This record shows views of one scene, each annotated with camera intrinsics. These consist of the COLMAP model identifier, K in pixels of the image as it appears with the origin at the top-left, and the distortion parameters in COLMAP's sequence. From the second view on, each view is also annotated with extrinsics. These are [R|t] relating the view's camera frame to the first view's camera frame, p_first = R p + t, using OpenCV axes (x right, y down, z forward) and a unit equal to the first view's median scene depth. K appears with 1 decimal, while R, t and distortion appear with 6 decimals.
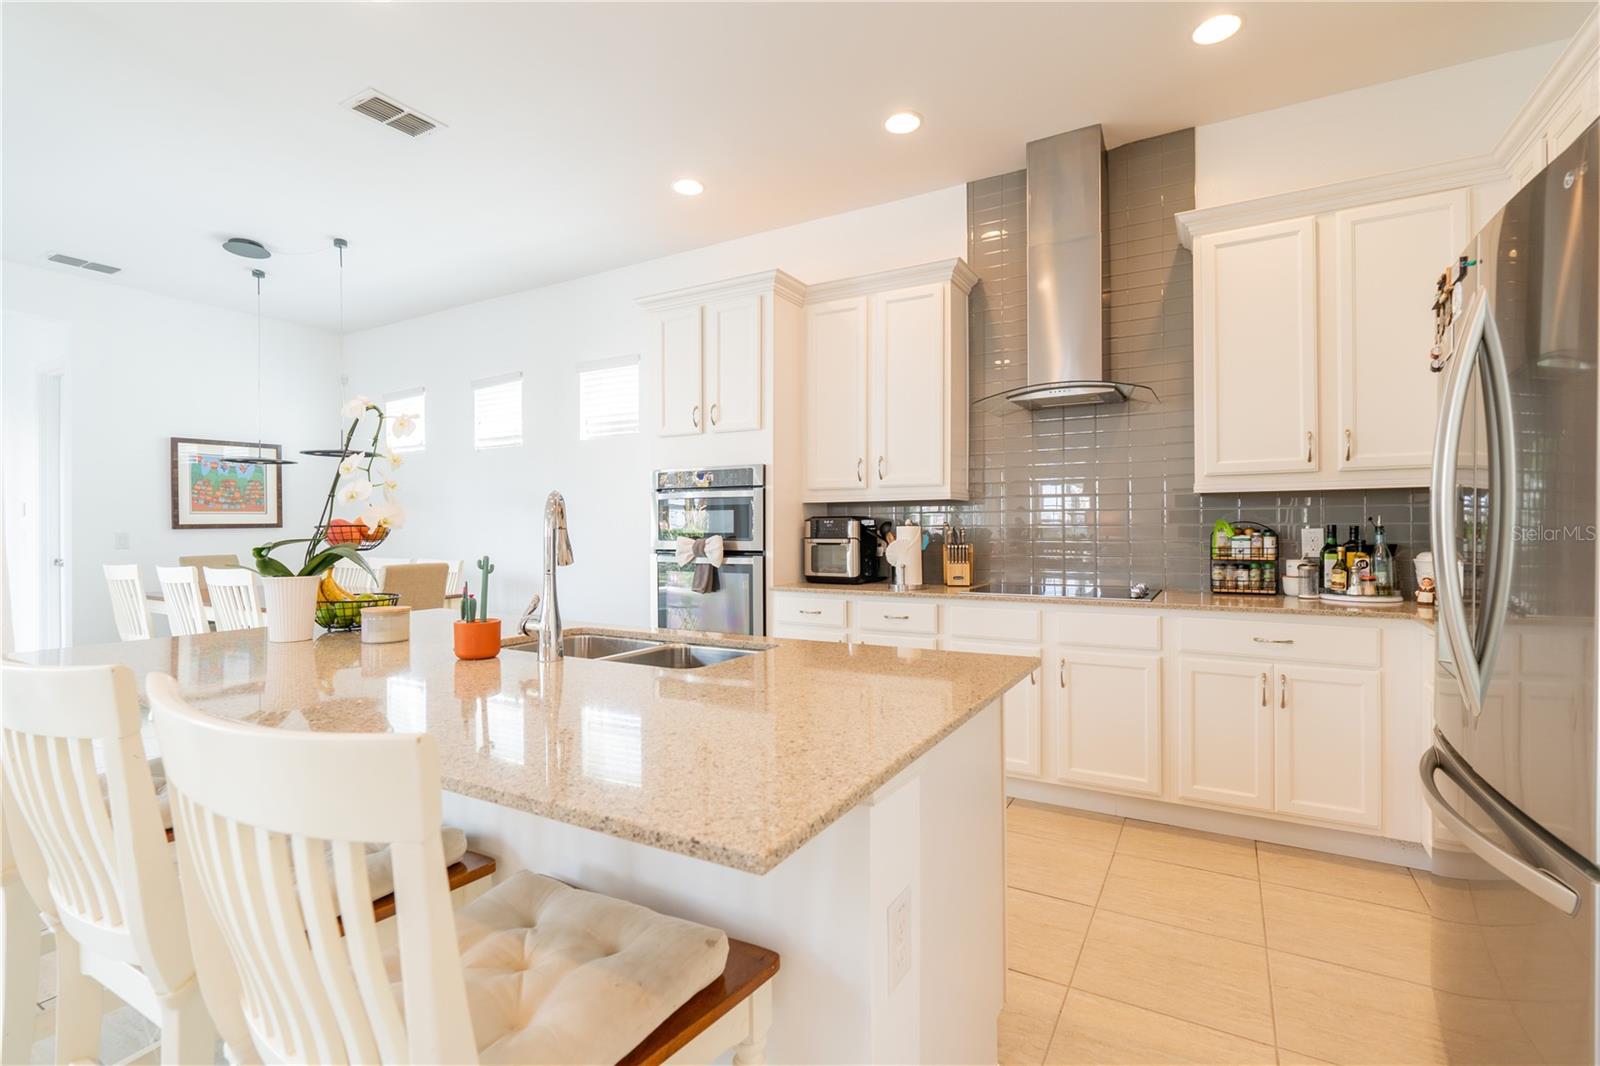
lens RADIAL K [[740.6, 0, 800.2], [0, 740.6, 516.2], [0, 0, 1]] dist [-0.001502, -0.000125]
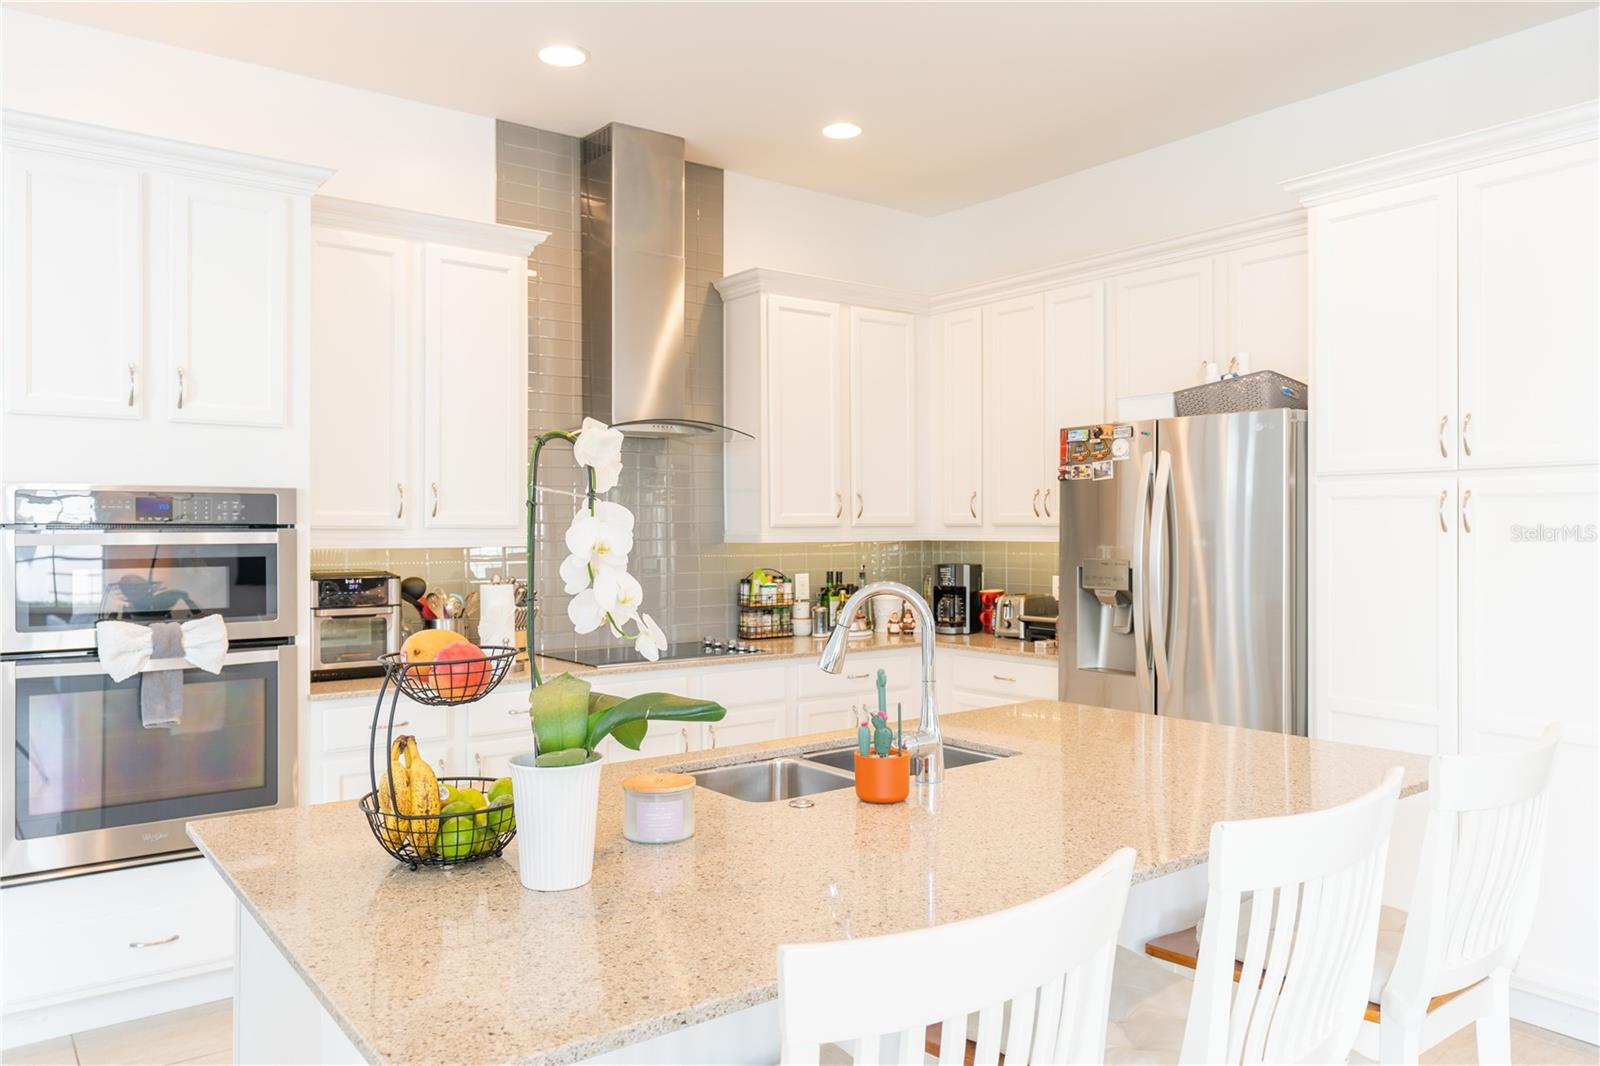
lens RADIAL K [[1114.4, 0, 800.0], [0, 1114.4, 533.0], [0, 0, 1]] dist [-0.000061, -0.000502]
pose [[0.382791, 0.003375, 0.923829, -0.844276], [-0.006270, 0.999980, -0.001056, -0.042821], [-0.923813, -0.005388, 0.382805, 0.351323]]
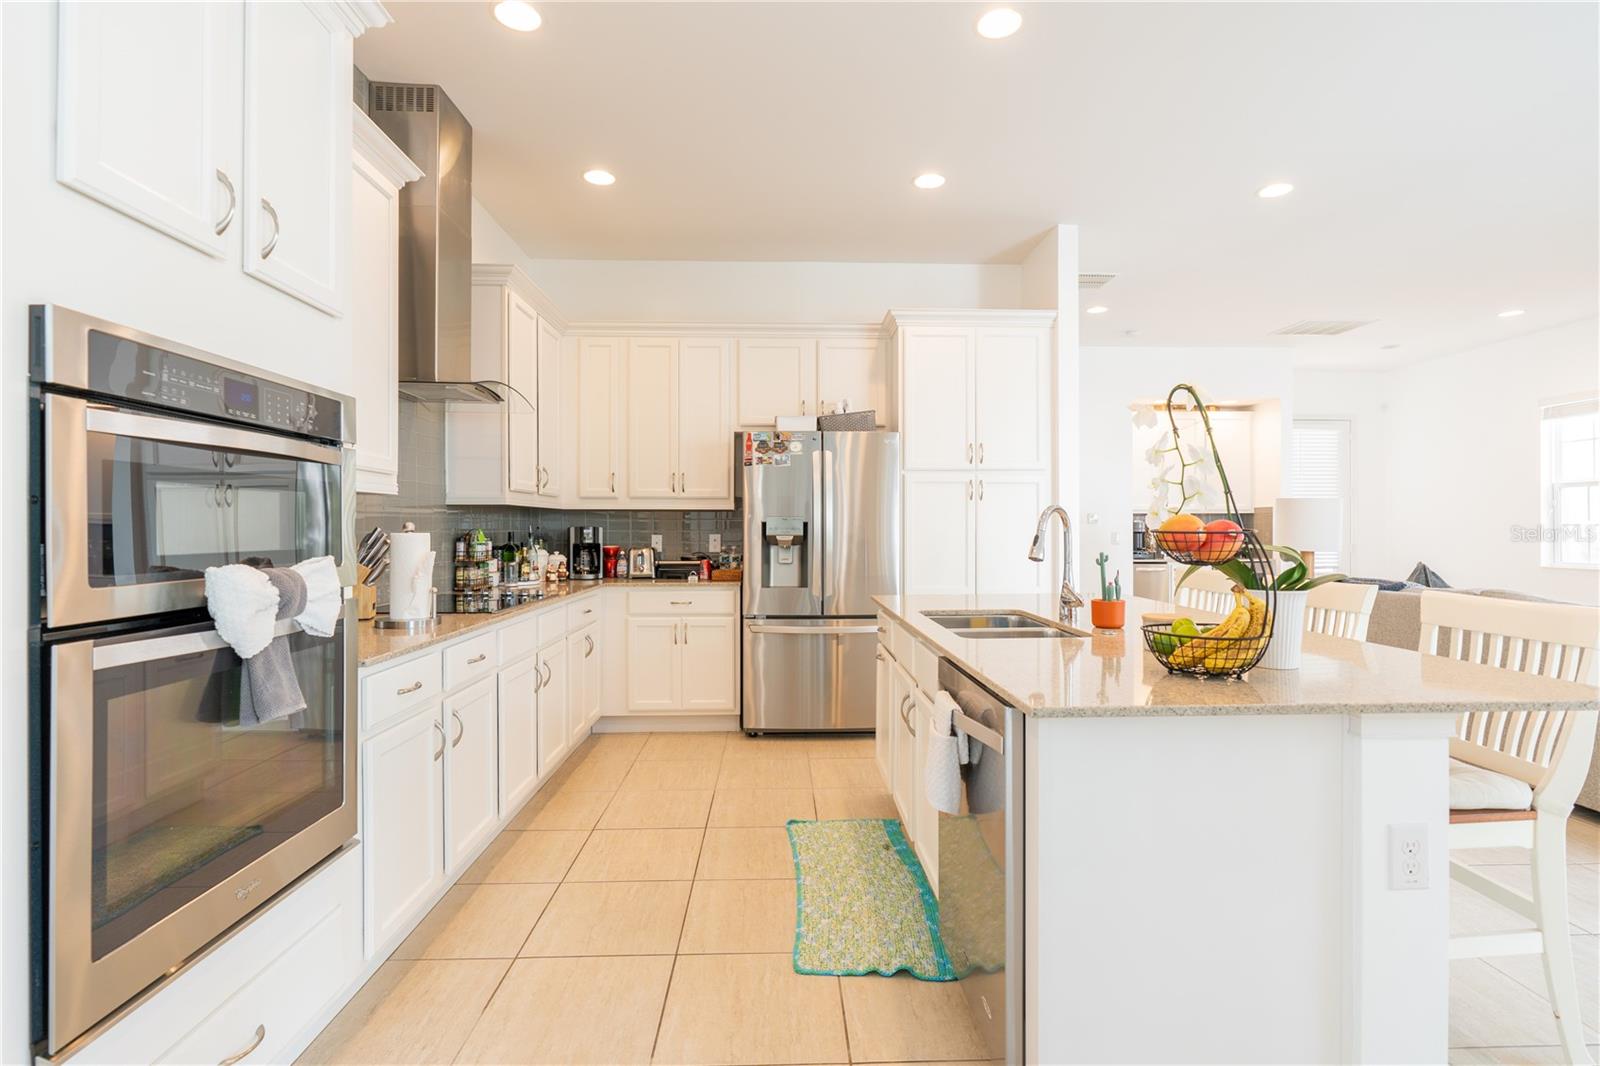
lens RADIAL K [[749.7, 0, 800.0], [0, 749.7, 533.0], [0, 0, 1]] dist [-0.000897, 0.000039]
pose [[-0.526153, 0.003668, 0.850382, -0.704525], [-0.000071, 0.999991, -0.004357, 0.019611], [-0.850390, -0.002352, -0.526148, 1.206791]]
